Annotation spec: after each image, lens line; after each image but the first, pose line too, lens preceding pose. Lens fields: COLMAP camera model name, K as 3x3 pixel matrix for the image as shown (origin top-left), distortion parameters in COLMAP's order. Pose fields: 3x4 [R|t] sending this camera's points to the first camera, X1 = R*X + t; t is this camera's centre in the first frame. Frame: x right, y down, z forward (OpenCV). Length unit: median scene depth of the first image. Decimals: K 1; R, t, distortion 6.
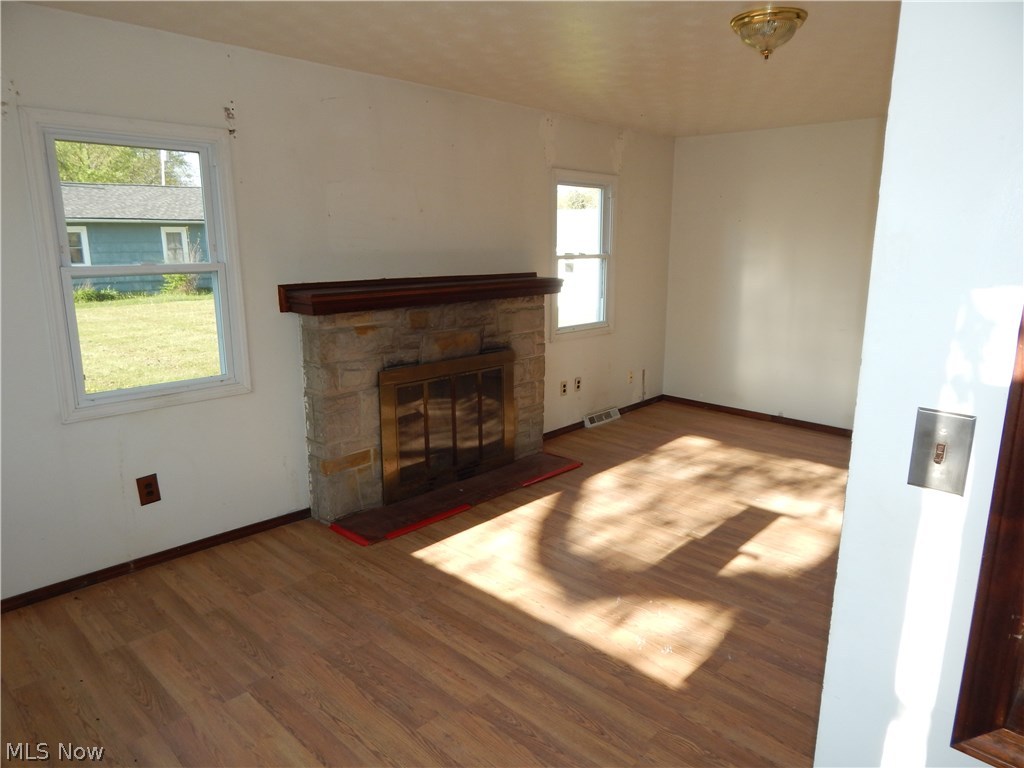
lens RADIAL K [[683.8, 0, 523.0], [0, 683.8, 387.7], [0, 0, 1]] dist [0.000216, -0.000690]
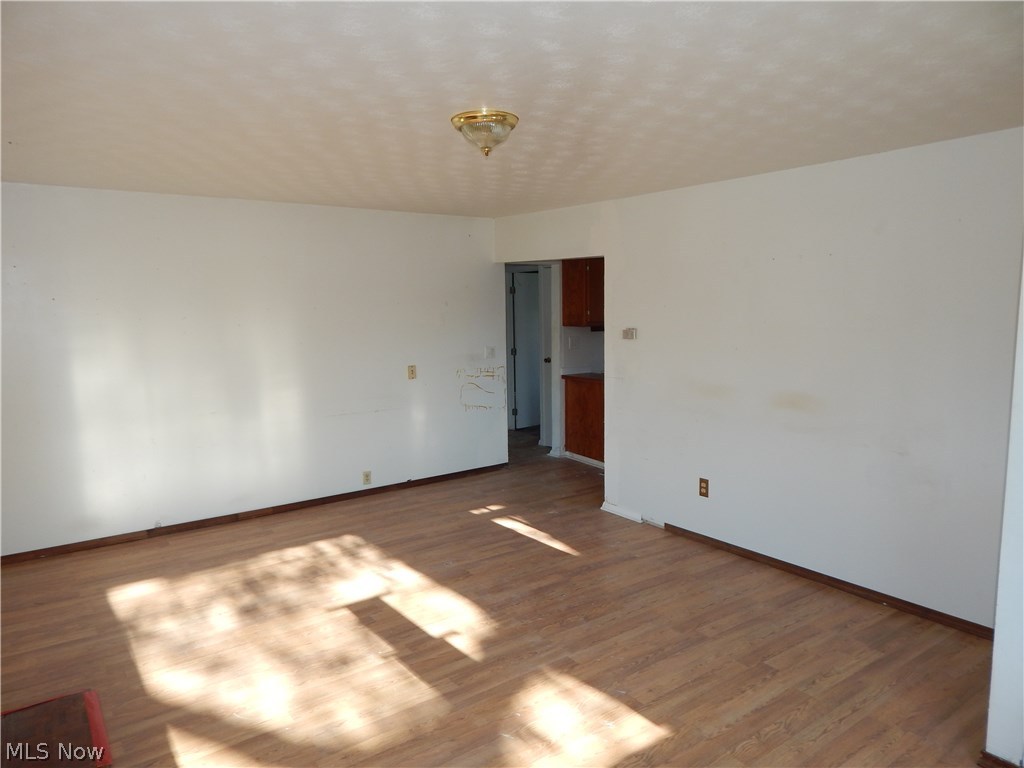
lens RADIAL K [[683.8, 0, 506.4], [0, 683.8, 361.9], [0, 0, 1]] dist [0.000216, -0.000690]
pose [[0.196493, -0.096893, 0.975706, -0.489324], [0.233205, 0.971168, 0.049479, -0.140114], [-0.952369, 0.217817, 0.213423, 0.543294]]
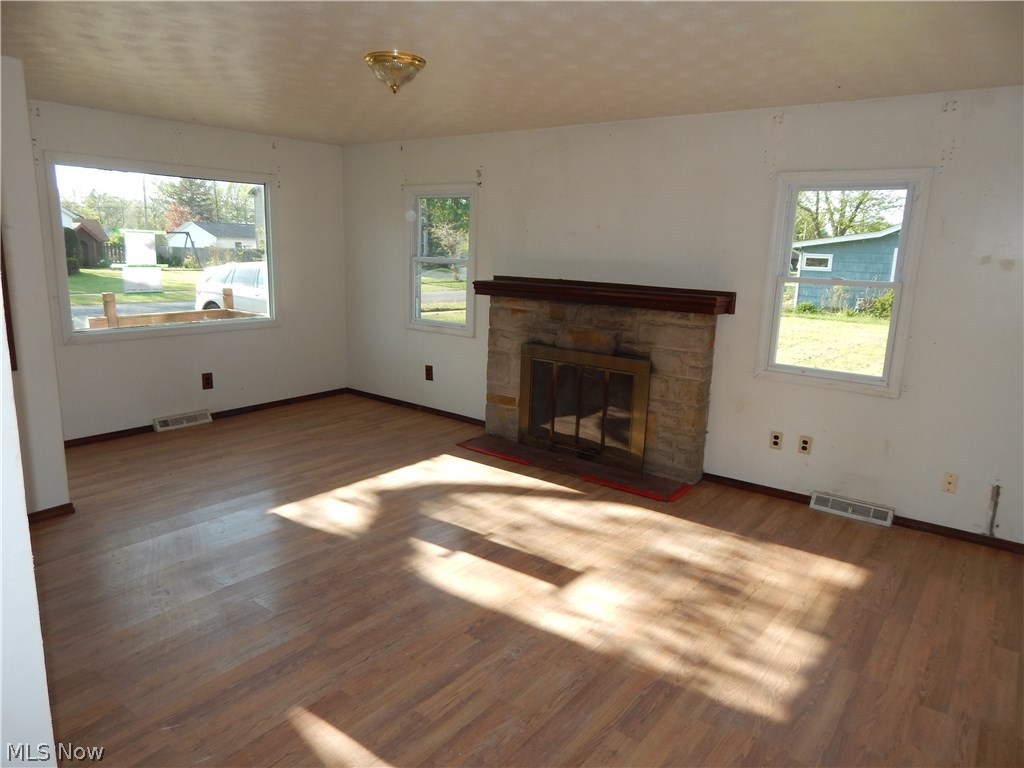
lens RADIAL K [[683.8, 0, 512.0], [0, 683.8, 389.8], [0, 0, 1]] dist [0.000216, -0.000690]
pose [[0.092799, 0.197401, -0.975921, 1.099132], [-0.253058, 0.952641, 0.168630, -0.154312], [0.962990, 0.231316, 0.138358, 0.773034]]
